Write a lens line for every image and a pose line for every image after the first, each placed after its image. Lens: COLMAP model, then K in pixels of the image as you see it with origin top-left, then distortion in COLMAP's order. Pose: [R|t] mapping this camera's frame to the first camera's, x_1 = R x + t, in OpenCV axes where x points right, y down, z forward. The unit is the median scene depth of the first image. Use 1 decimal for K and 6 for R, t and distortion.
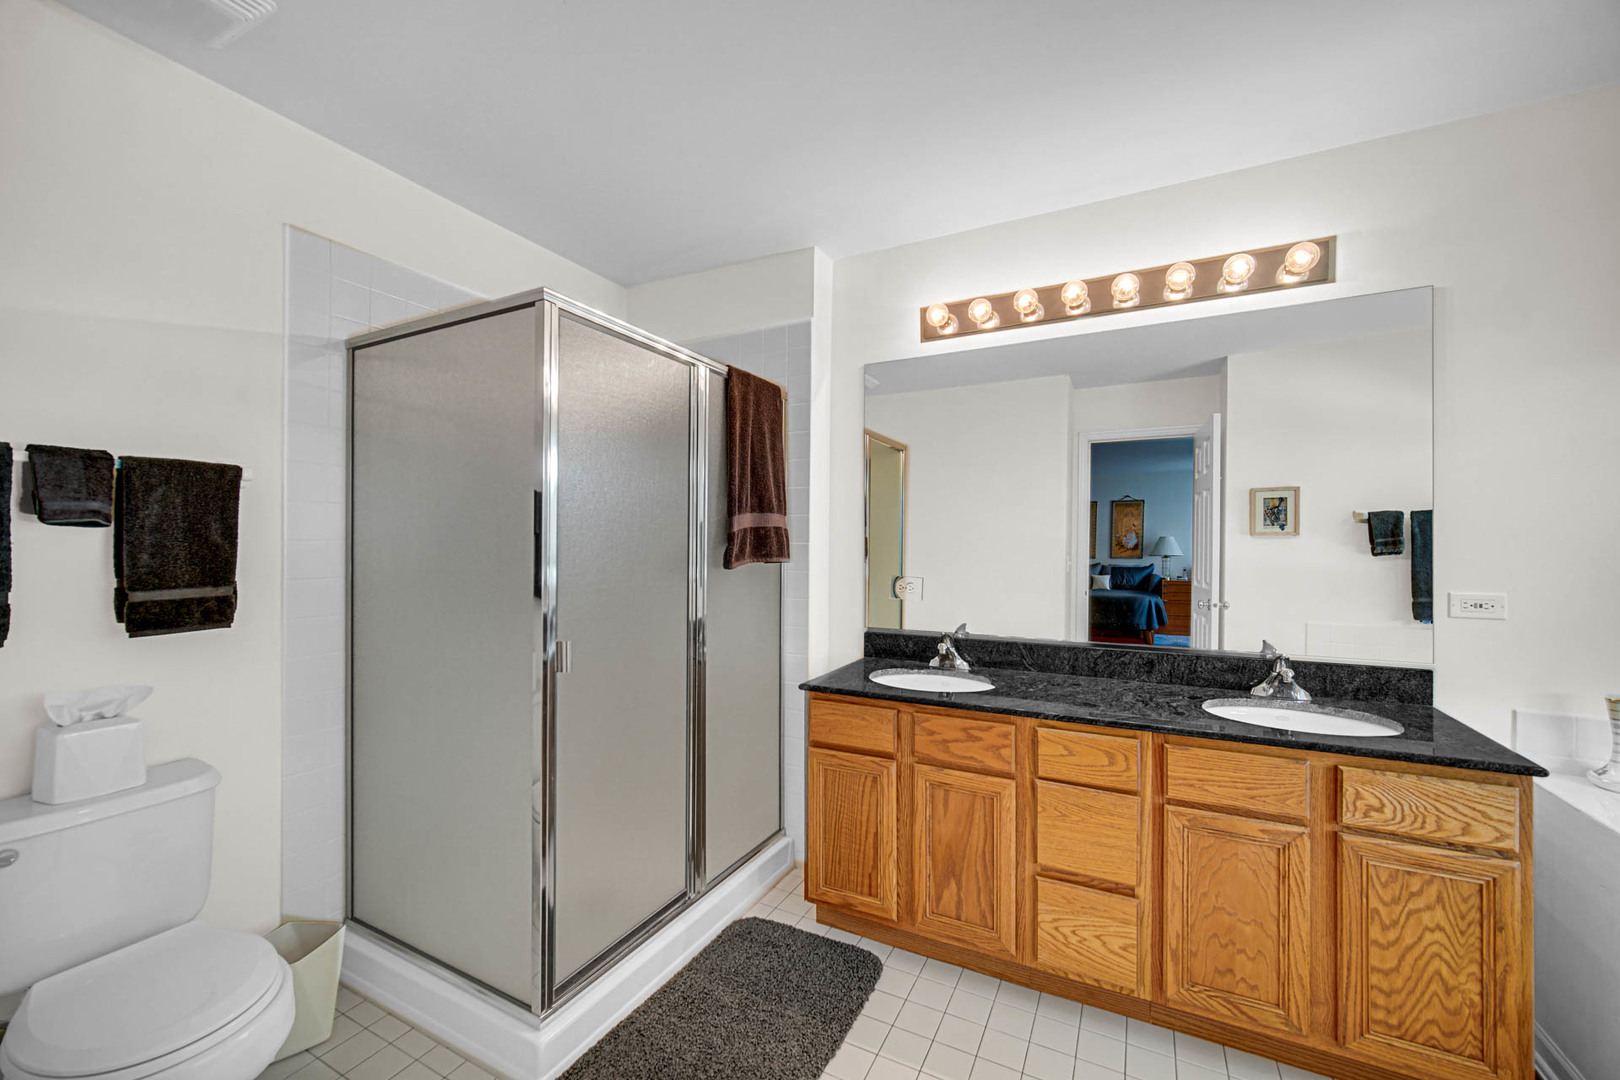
lens RADIAL K [[643.8, 0, 809.6], [0, 643.8, 538.1], [0, 0, 1]] dist [-0.004353, 0.001298]
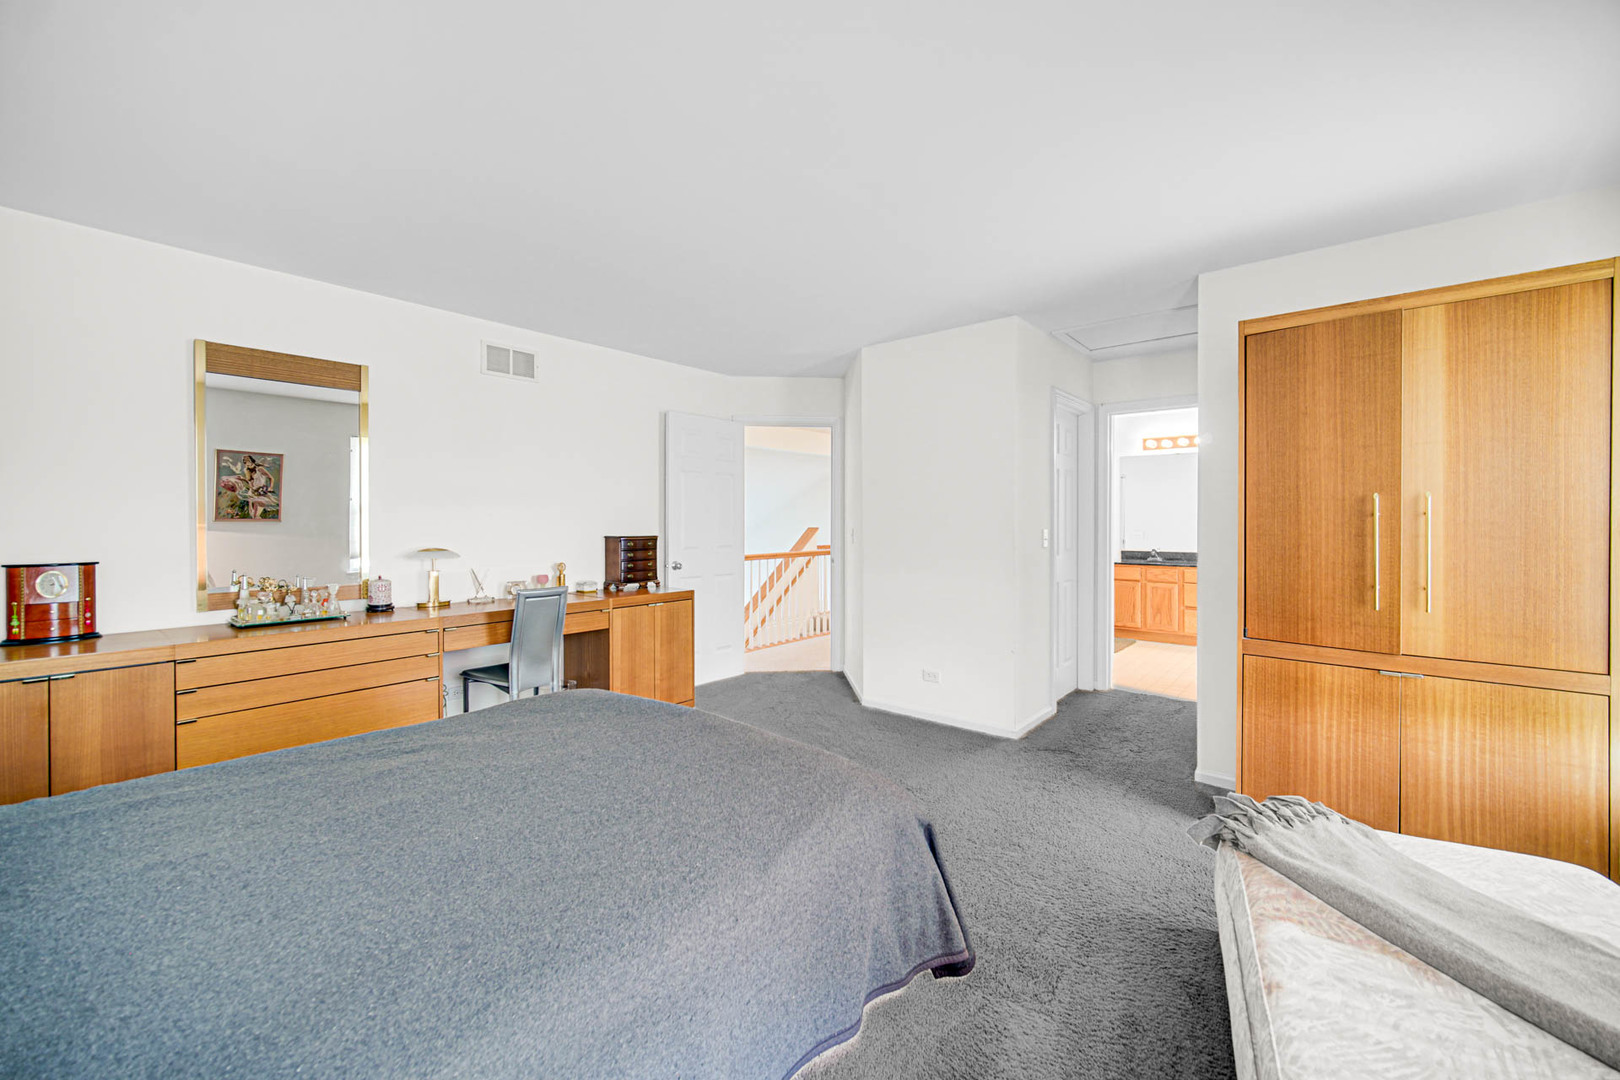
lens RADIAL K [[643.8, 0, 811.7], [0, 643.8, 530.1], [0, 0, 1]] dist [-0.004353, 0.001298]
pose [[0.974938, -0.002983, -0.222458, -0.852336], [0.005066, 0.999949, 0.008792, 0.025182], [0.222420, -0.009699, 0.974903, -2.877560]]
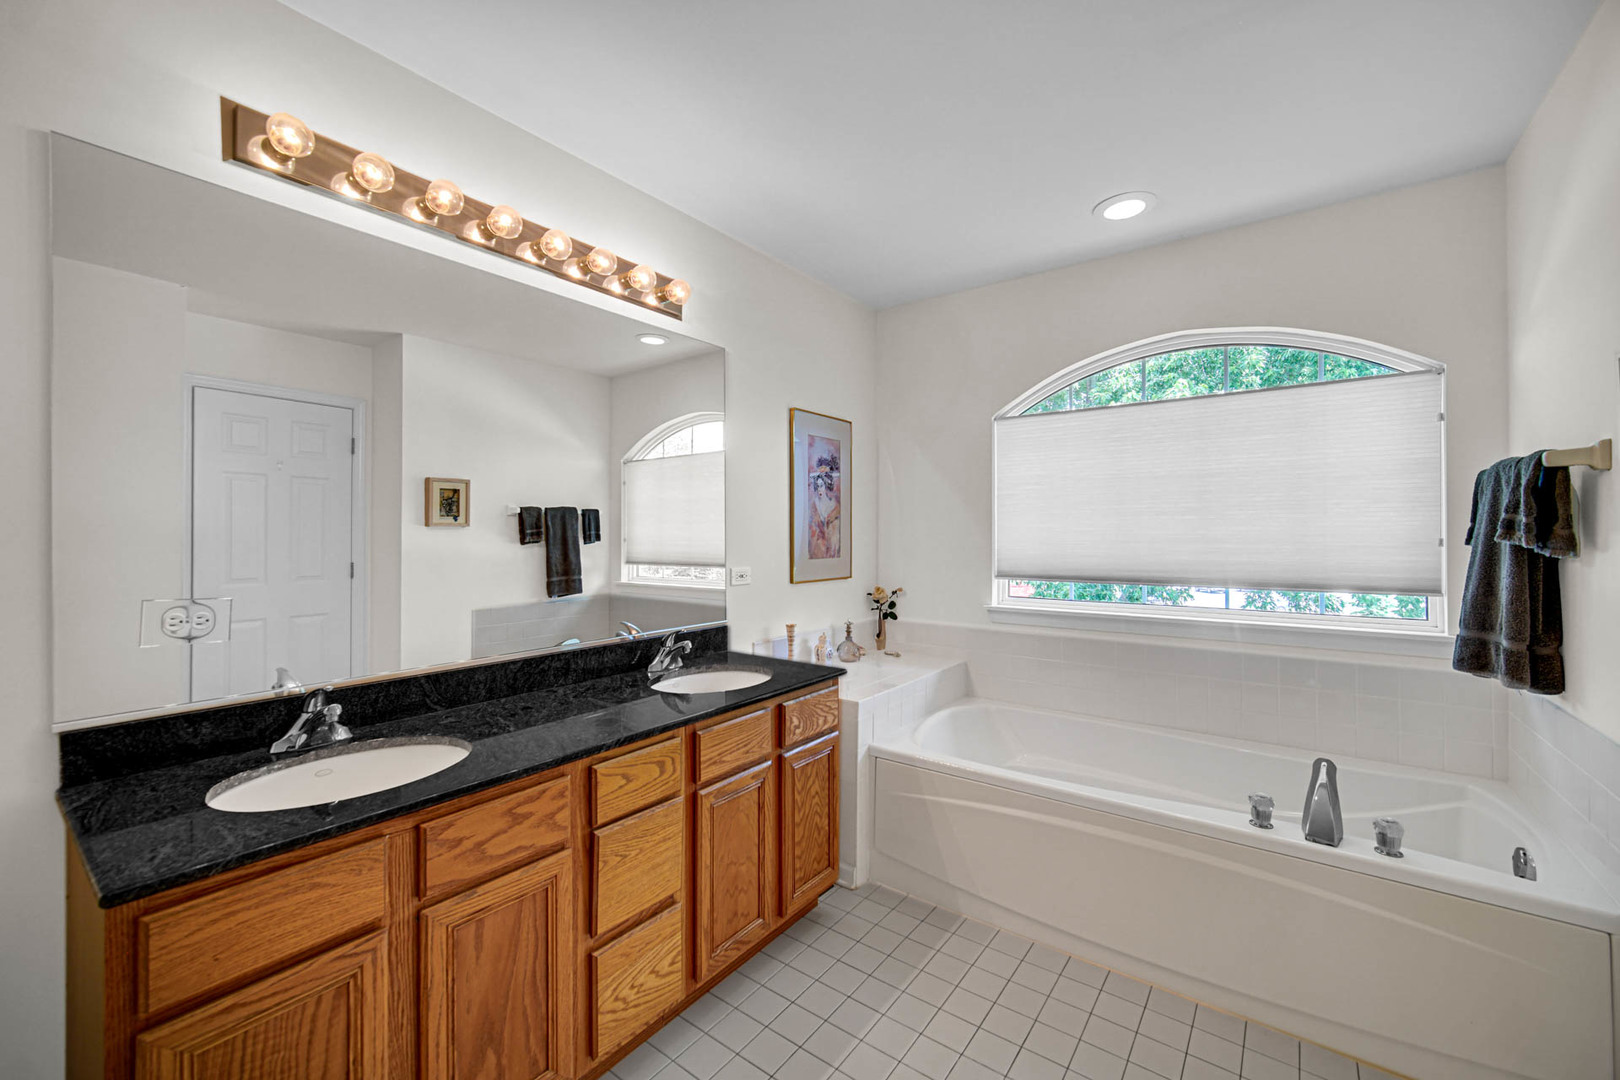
lens RADIAL K [[643.8, 0, 809.5], [0, 643.8, 540.4], [0, 0, 1]] dist [-0.004353, 0.001298]
pose [[0.181012, -0.012673, 0.983399, -0.348246], [-0.002415, 0.999908, 0.013330, 0.006512], [-0.983478, -0.004788, 0.180965, 0.563647]]
